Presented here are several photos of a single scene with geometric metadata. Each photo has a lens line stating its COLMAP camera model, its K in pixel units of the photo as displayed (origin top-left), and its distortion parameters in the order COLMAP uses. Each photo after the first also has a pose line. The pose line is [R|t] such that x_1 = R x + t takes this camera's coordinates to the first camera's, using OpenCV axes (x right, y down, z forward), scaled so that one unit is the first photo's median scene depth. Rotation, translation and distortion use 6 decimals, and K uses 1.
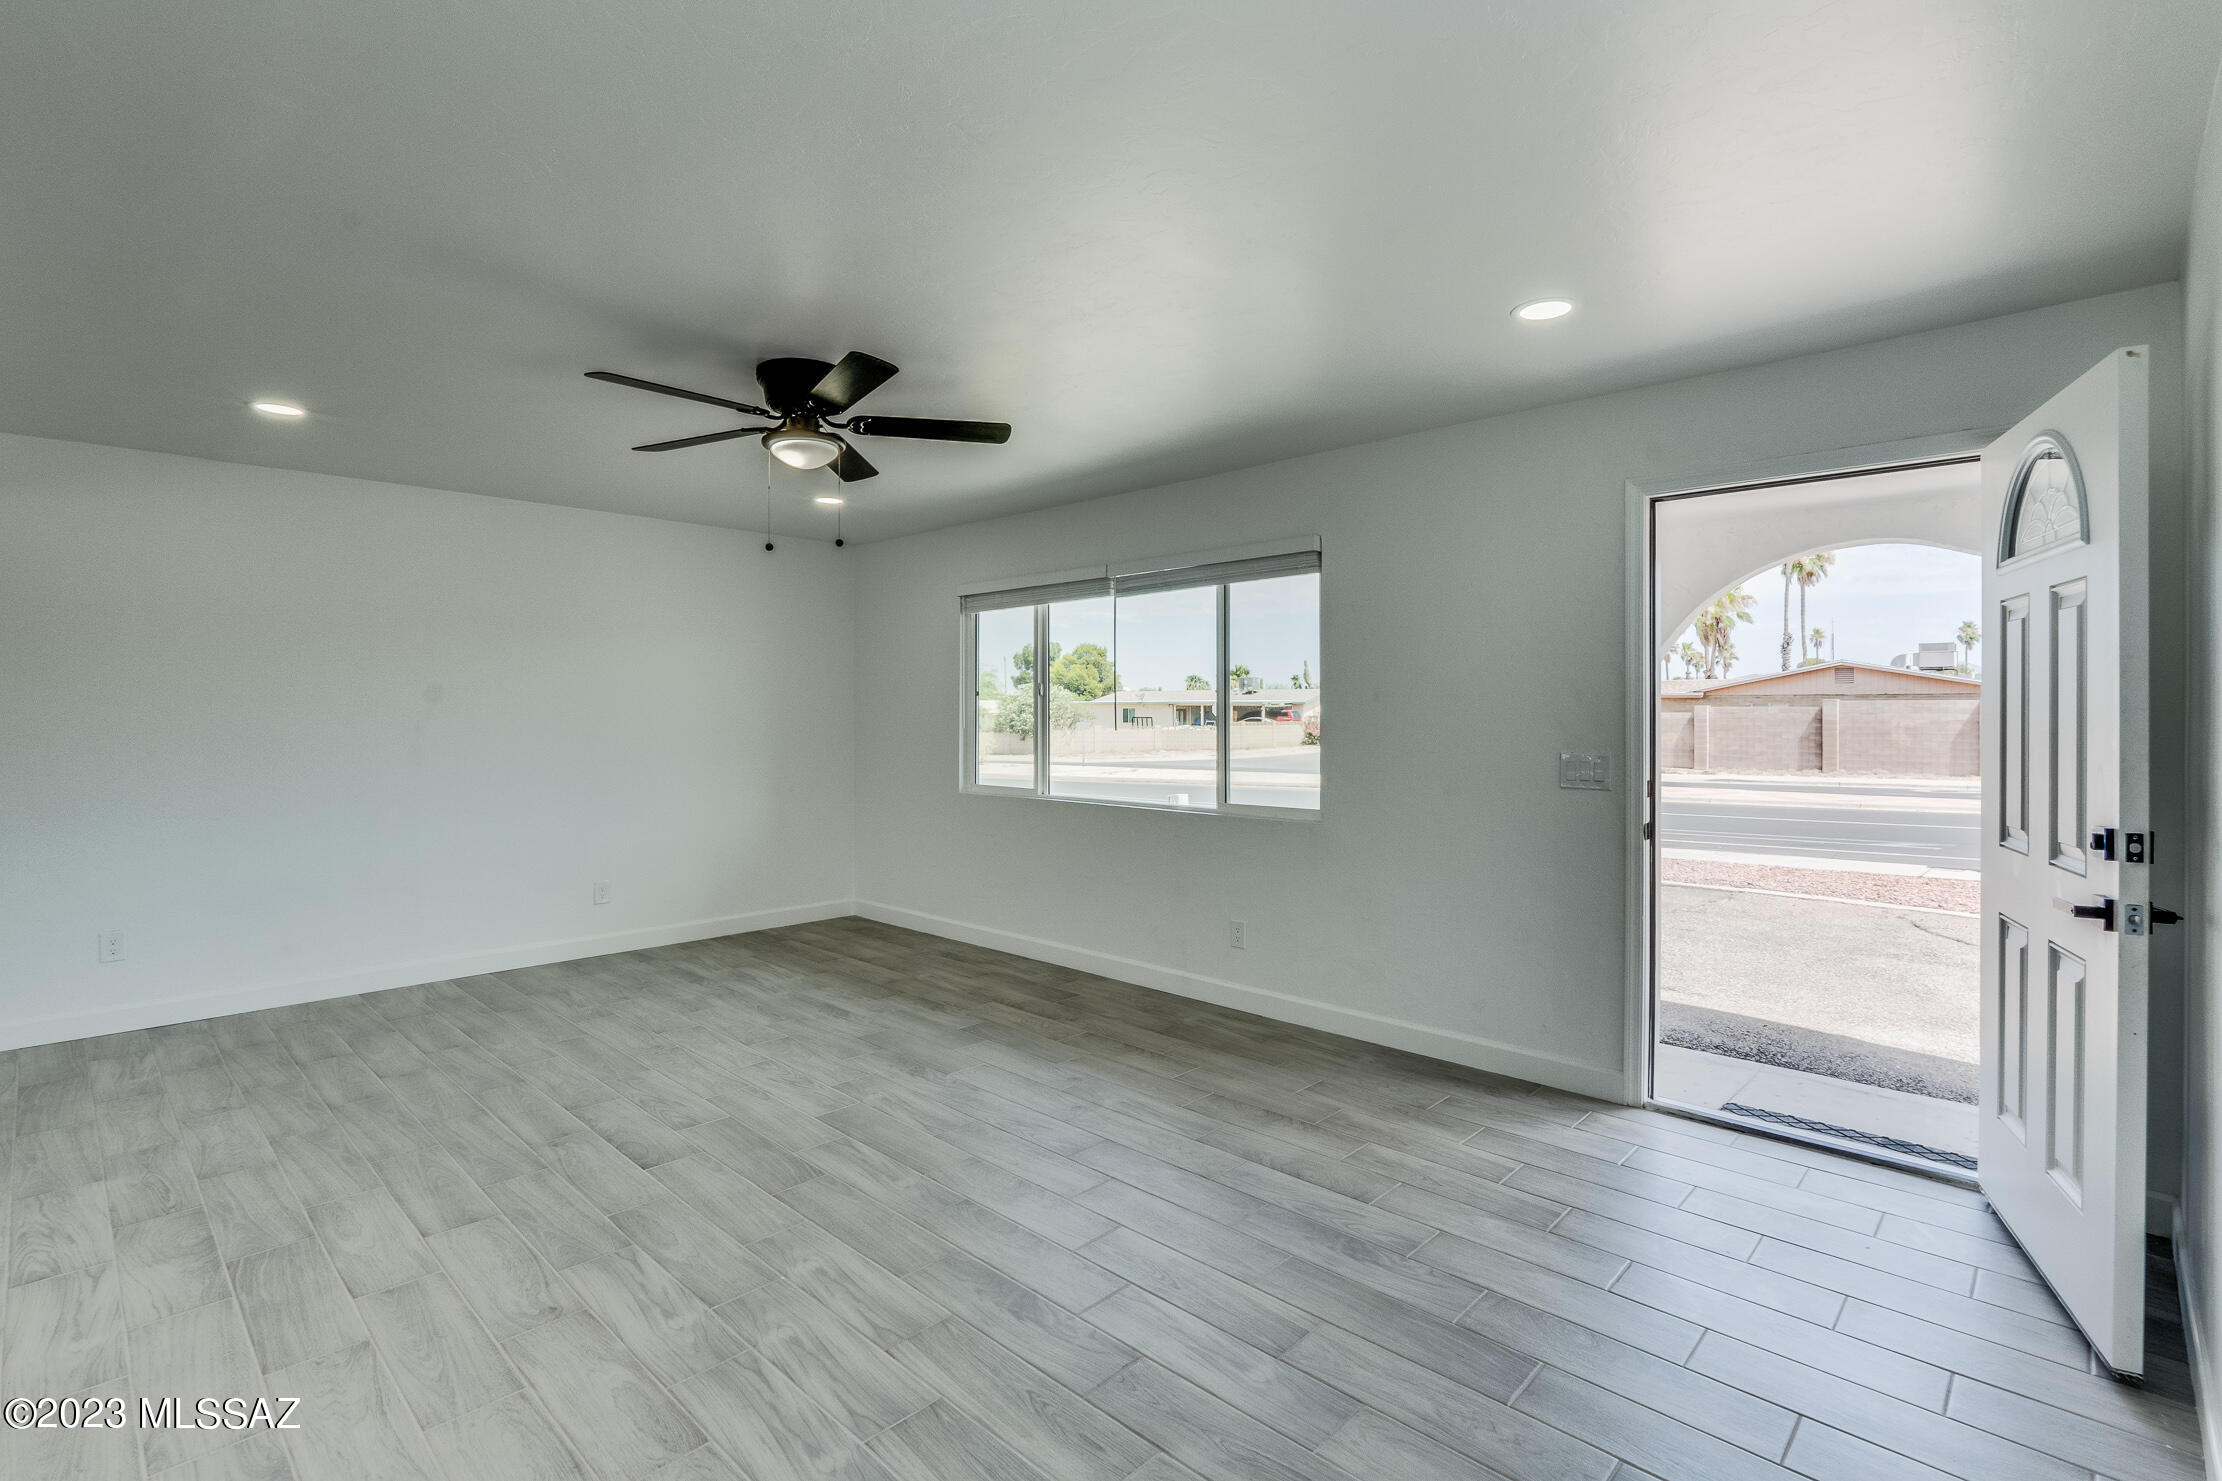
lens RADIAL K [[1017.8, 0, 1062.9], [0, 1017.8, 719.3], [0, 0, 1]] dist [-0.004107, 0.000465]
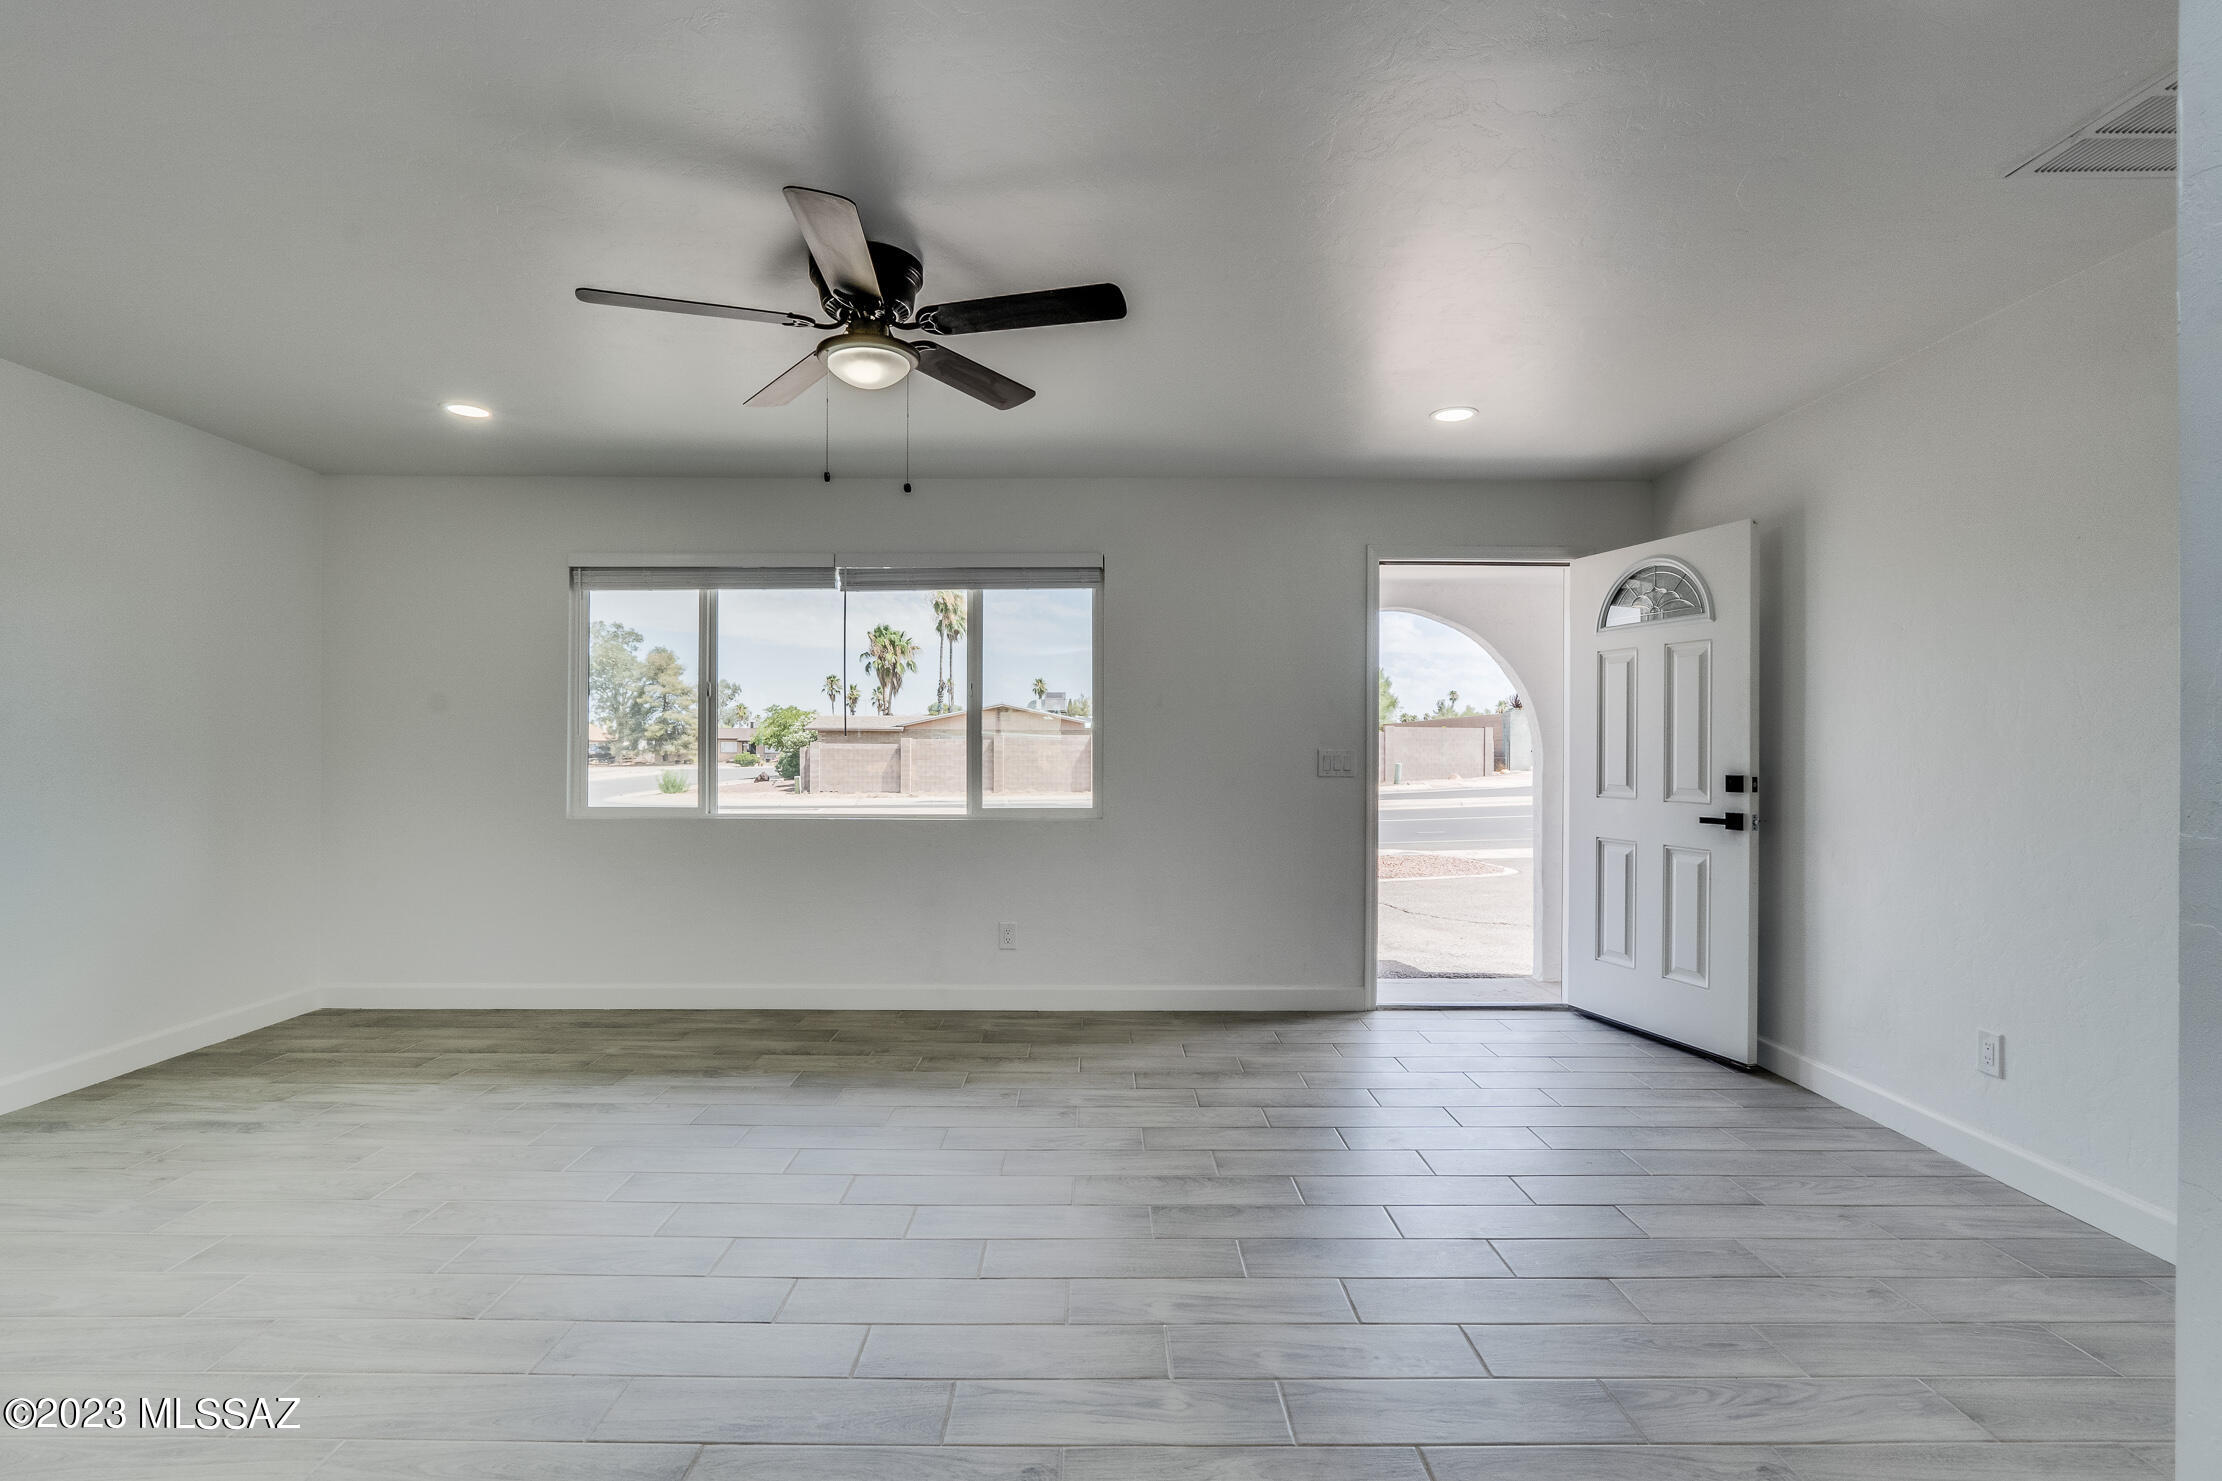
lens RADIAL K [[1017.8, 0, 1103.5], [0, 1017.8, 748.7], [0, 0, 1]] dist [-0.004107, 0.000465]
pose [[0.716267, 0.001338, 0.697825, -0.478719], [0.000091, 0.999998, -0.002010, 0.027115], [-0.697826, 0.001503, 0.716266, 0.210281]]
